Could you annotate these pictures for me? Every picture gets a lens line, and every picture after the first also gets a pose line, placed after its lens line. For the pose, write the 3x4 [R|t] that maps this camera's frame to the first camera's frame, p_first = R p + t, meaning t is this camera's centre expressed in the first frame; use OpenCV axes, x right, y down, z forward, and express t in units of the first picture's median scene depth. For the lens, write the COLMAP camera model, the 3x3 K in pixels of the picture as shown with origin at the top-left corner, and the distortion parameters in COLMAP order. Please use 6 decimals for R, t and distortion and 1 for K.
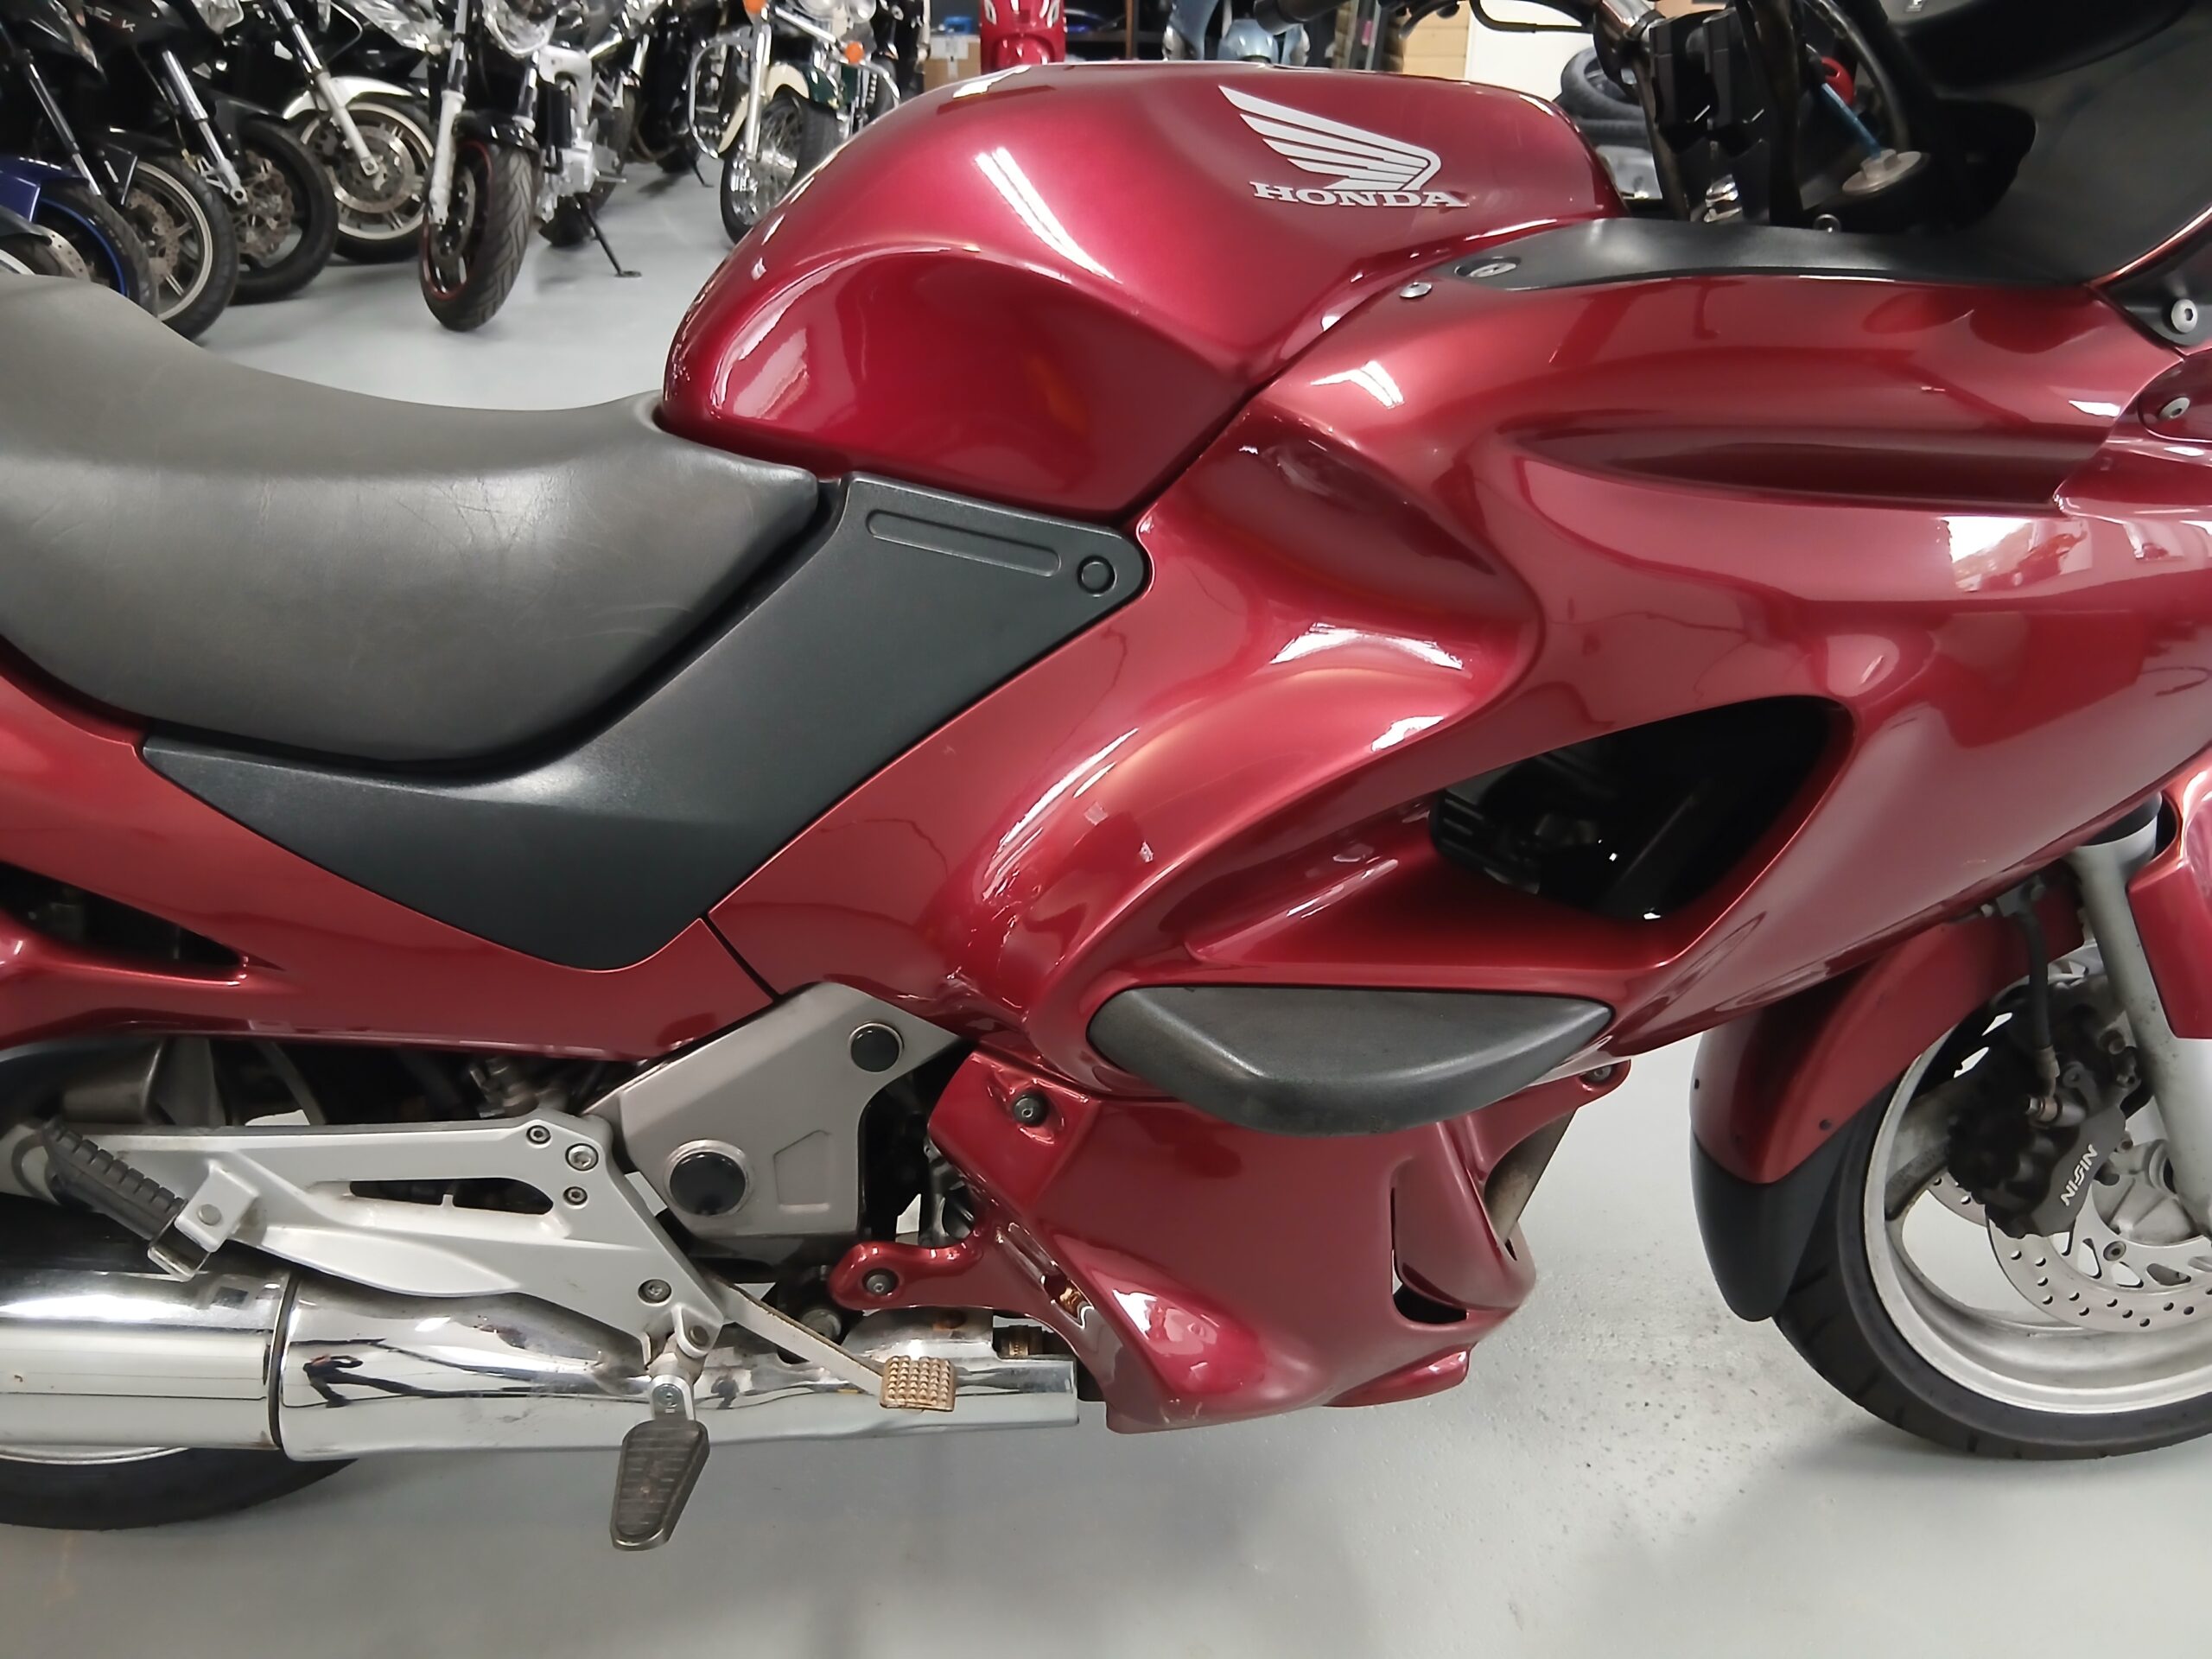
lens RADIAL K [[1715.5, 0, 1106.0], [0, 1715.5, 829.5], [0, 0, 1]] dist [0.073053, -0.131276]
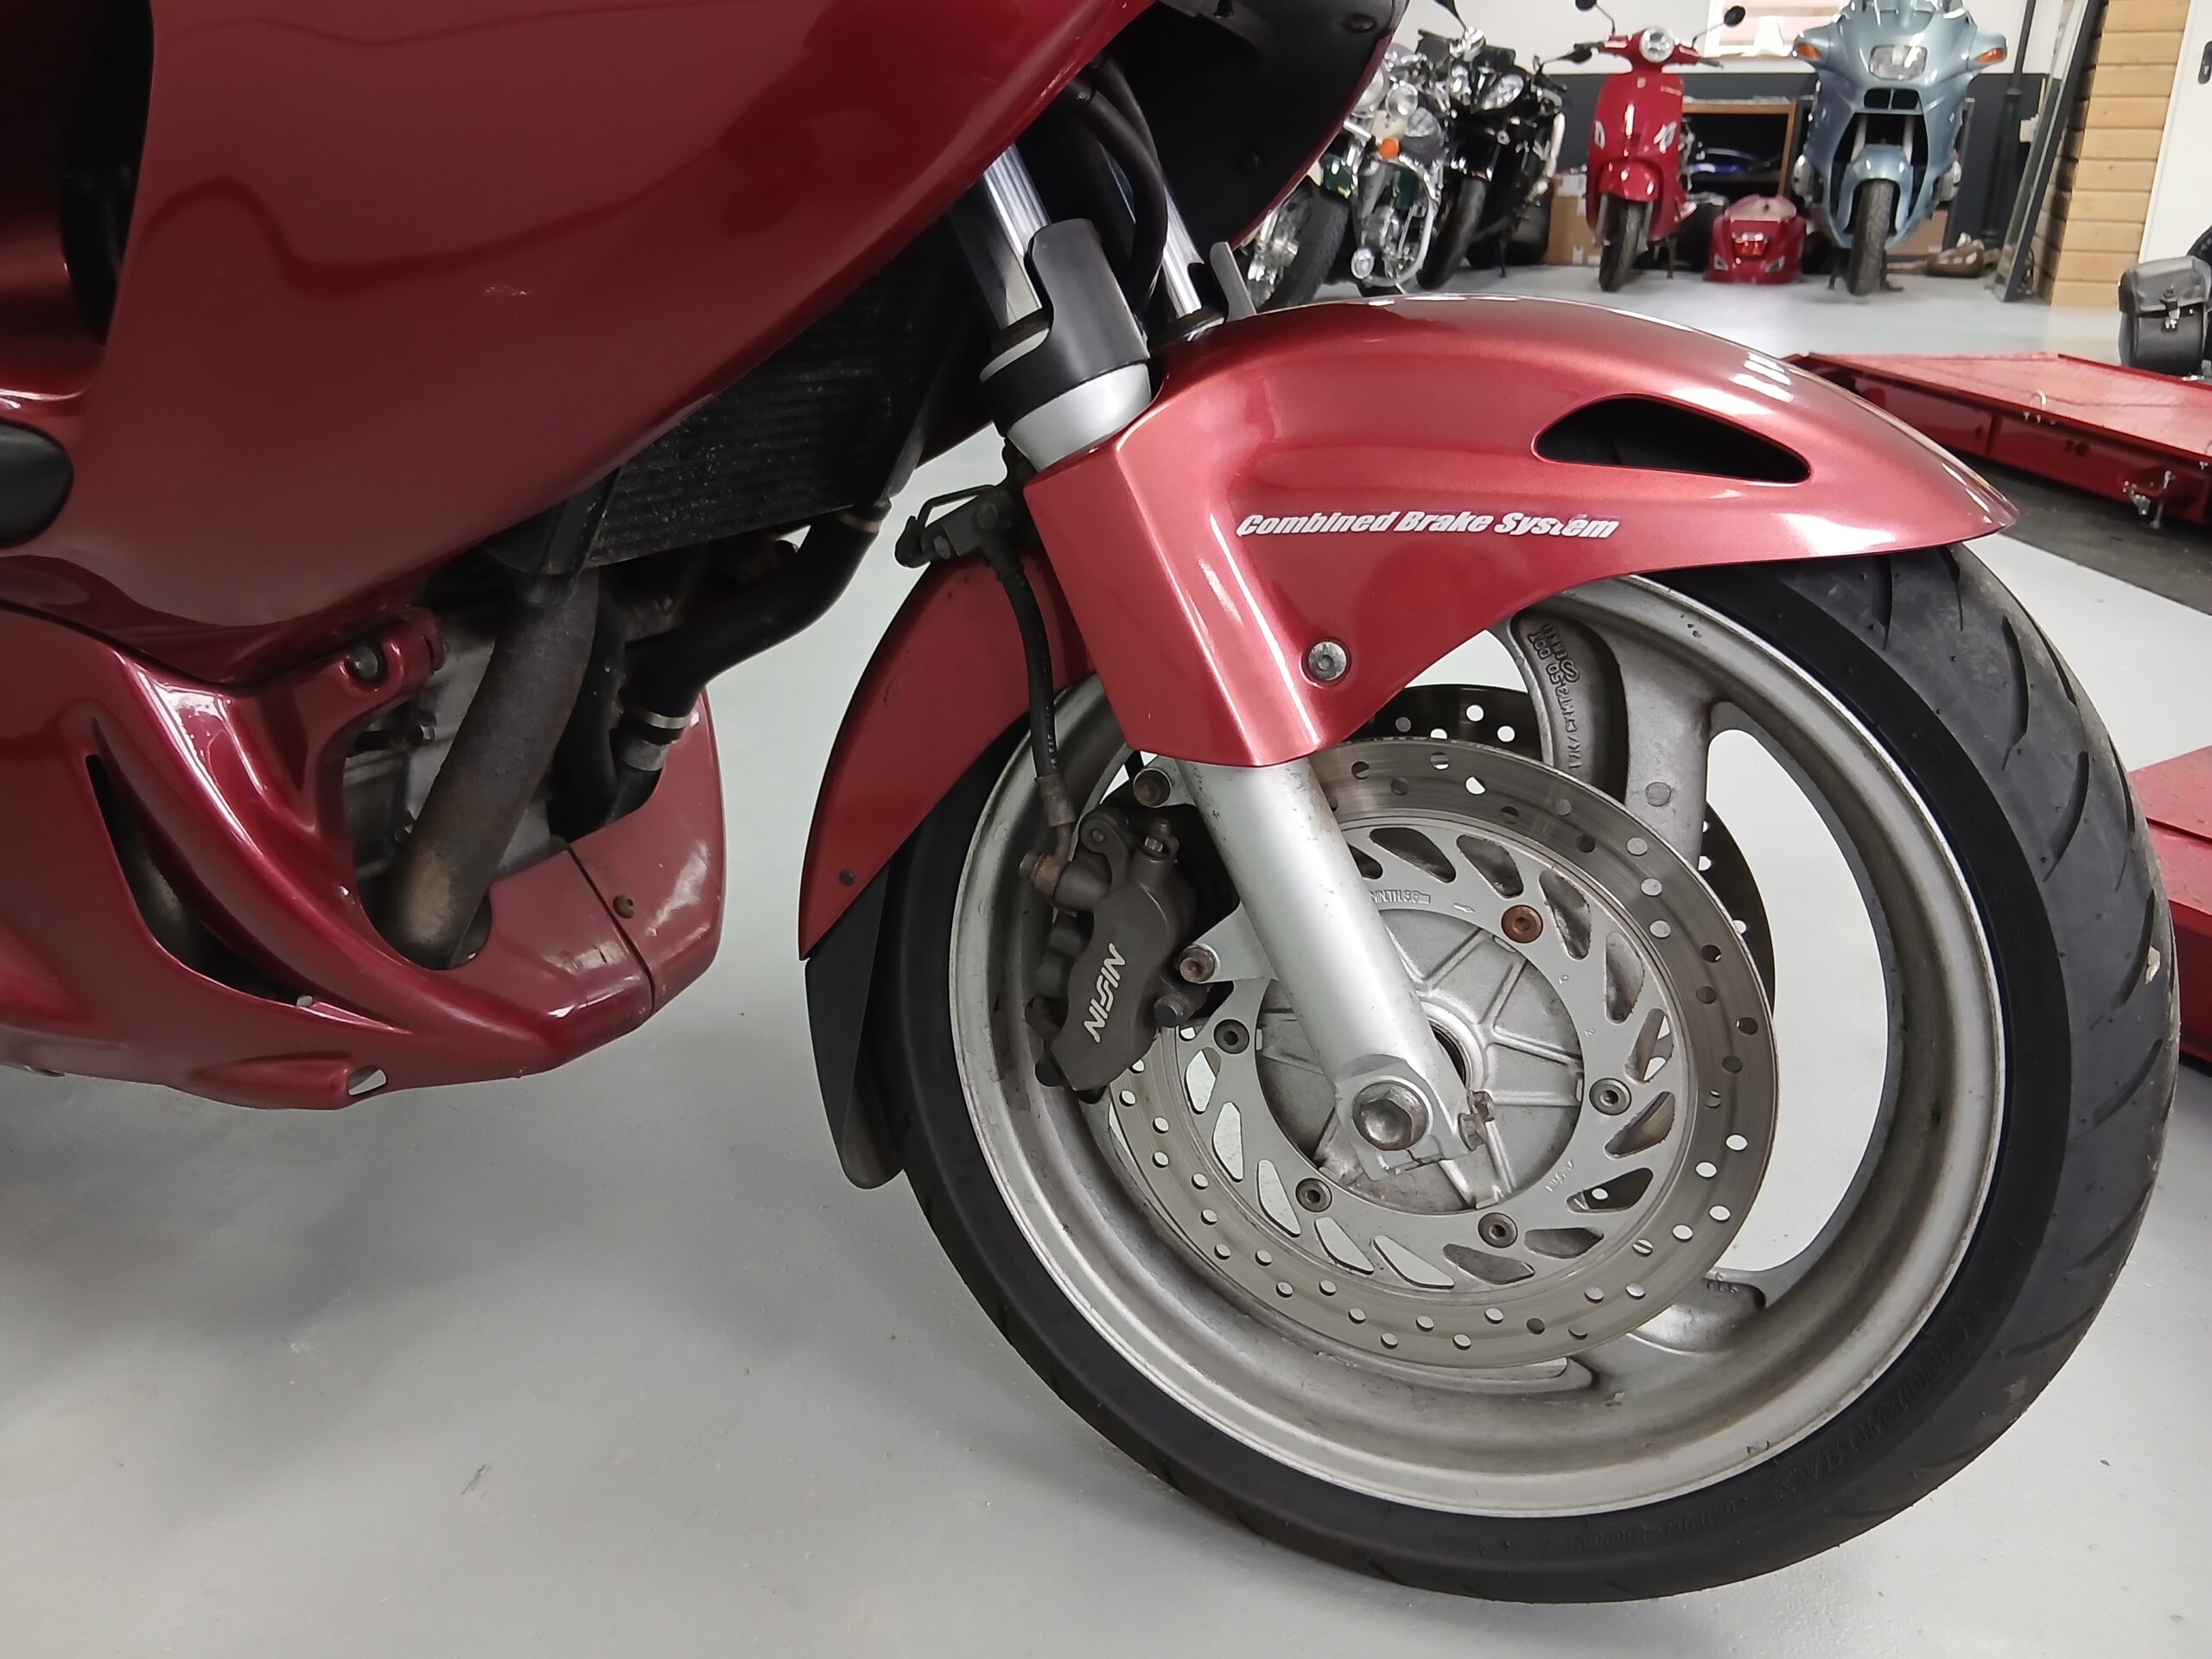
lens RADIAL K [[1746.4, 0, 1064.8], [0, 1746.4, 821.8], [0, 0, 1]] dist [0.063154, -0.147990]
pose [[0.906076, 0.153885, -0.394139, 0.734398], [-0.195975, 0.978207, -0.068598, 0.168483], [0.374993, 0.139397, 0.916487, 0.336932]]
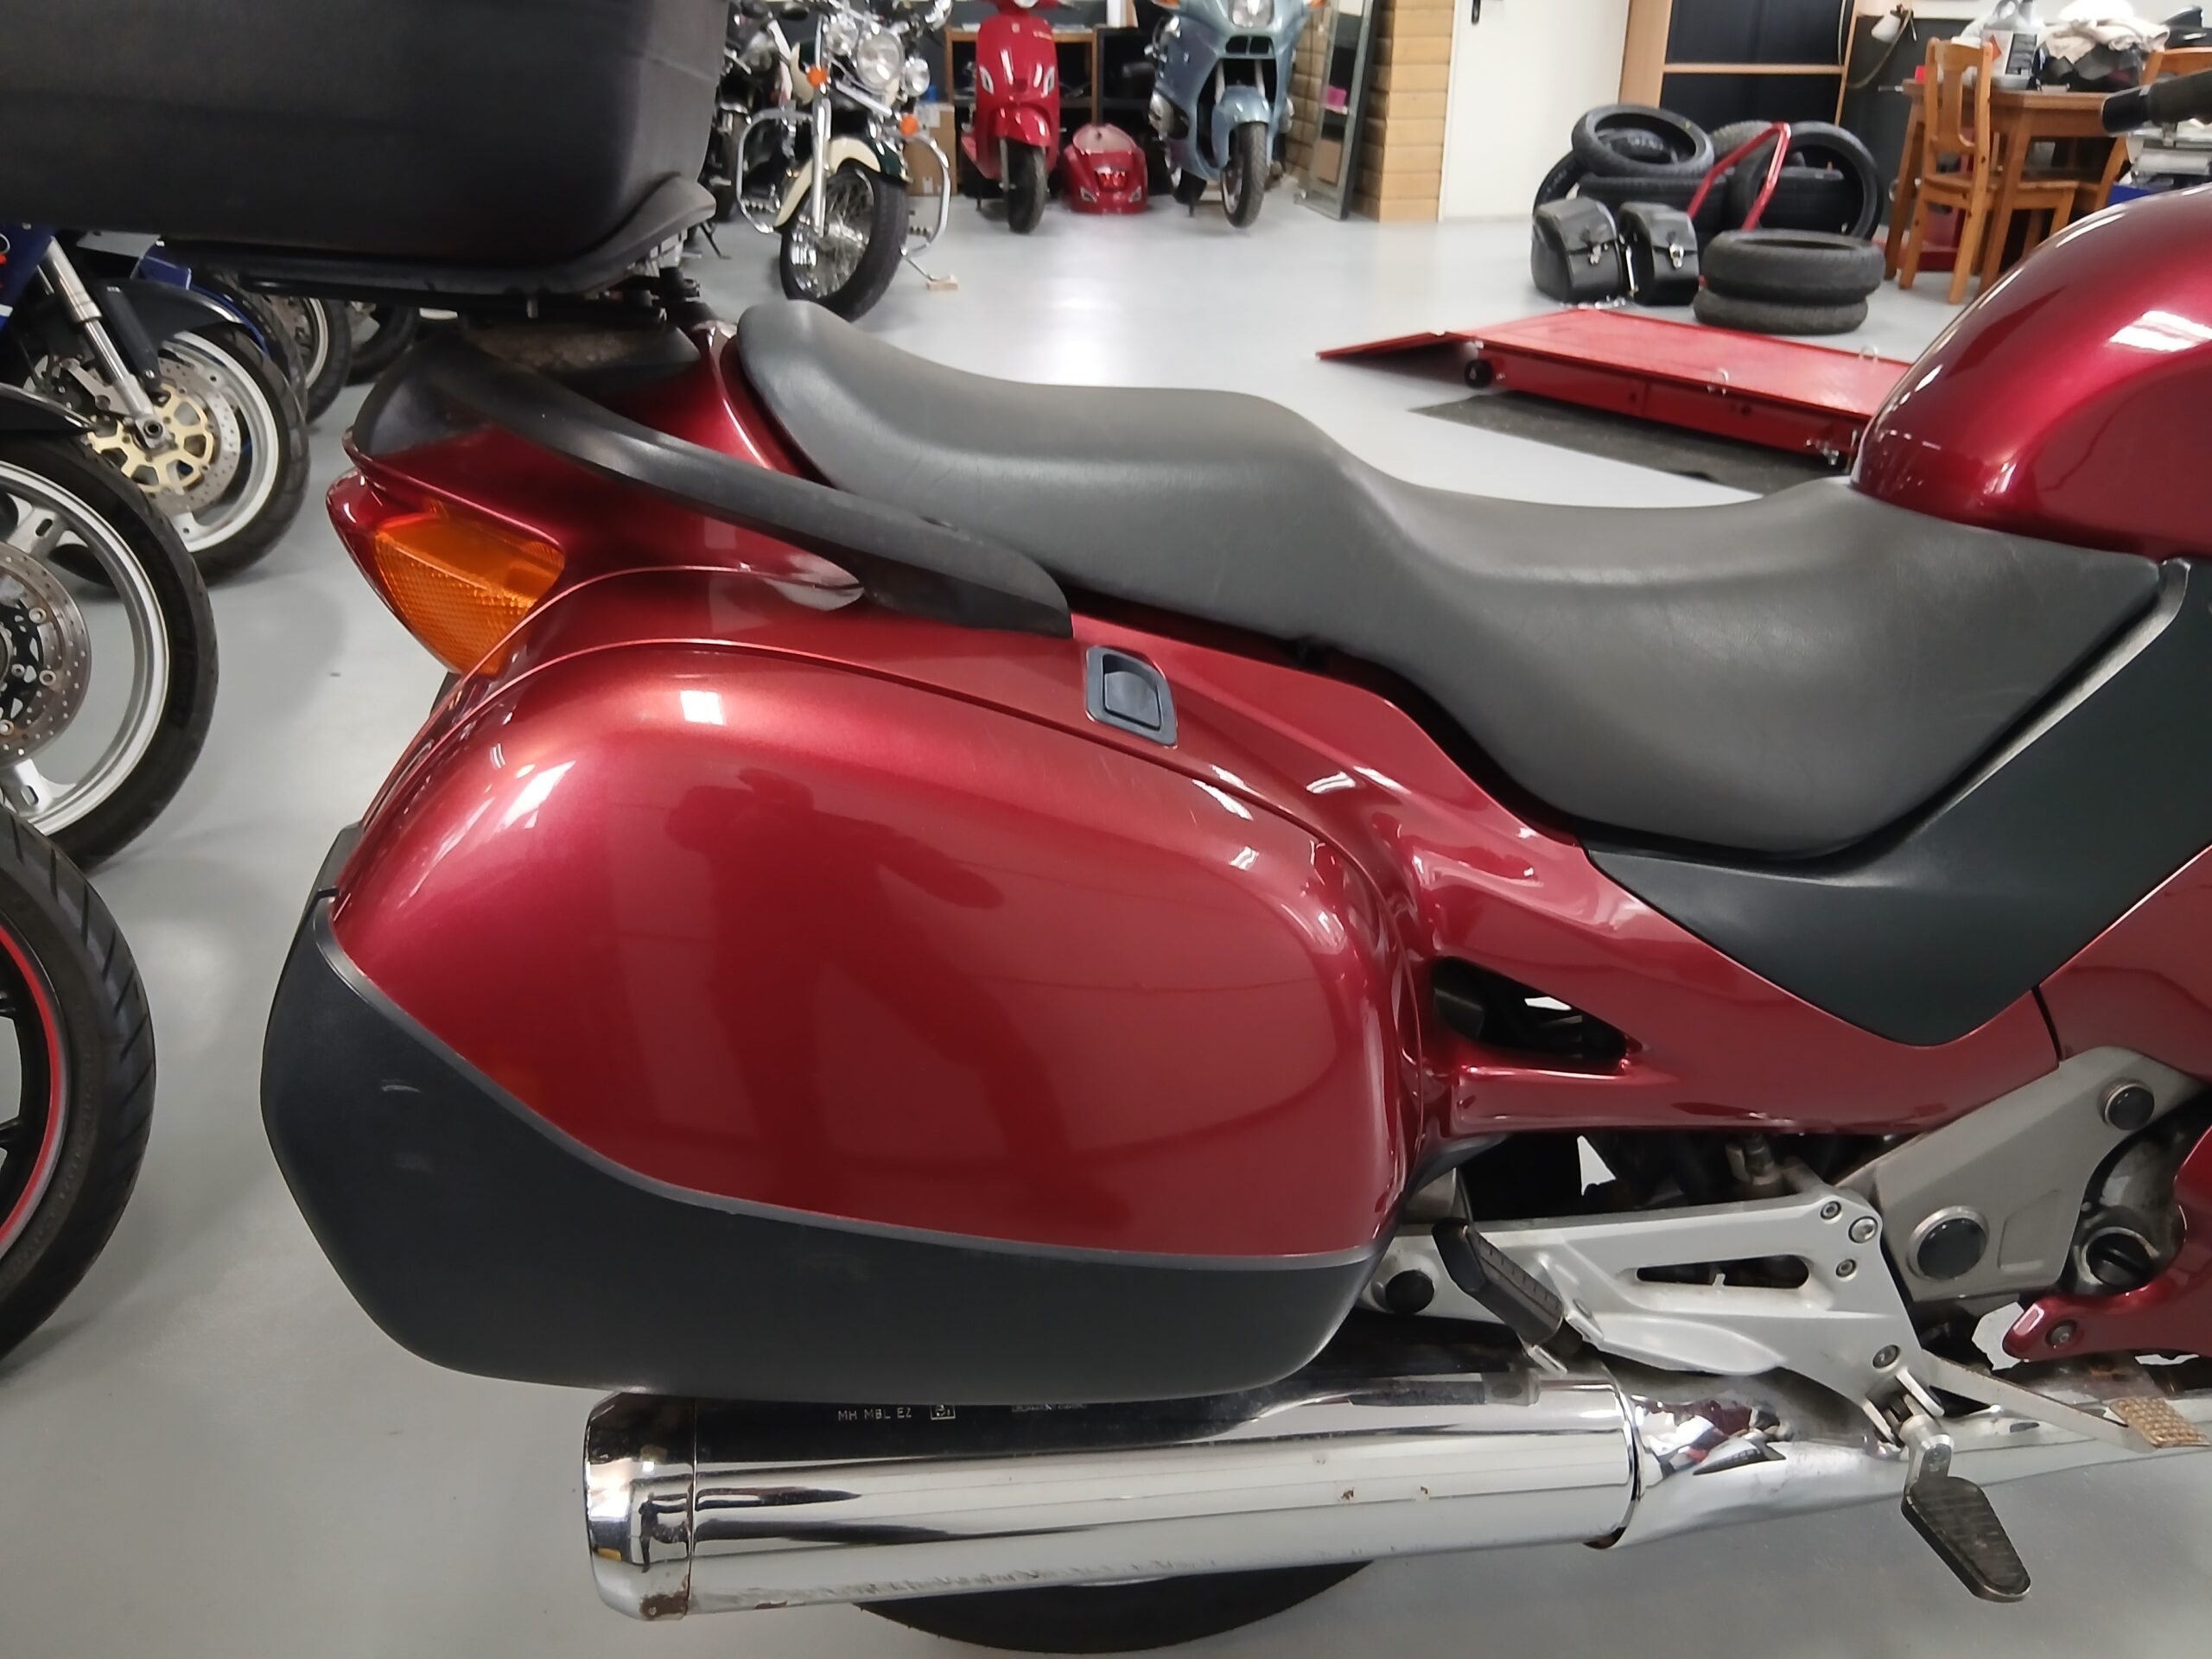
lens RADIAL K [[1715.5, 0, 1106.0], [0, 1715.5, 829.5], [0, 0, 1]] dist [0.073053, -0.131276]
pose [[0.995254, -0.048326, 0.084463, -0.711553], [0.050759, 0.998349, -0.026897, -0.036217], [-0.083024, 0.031056, 0.996064, 0.007102]]
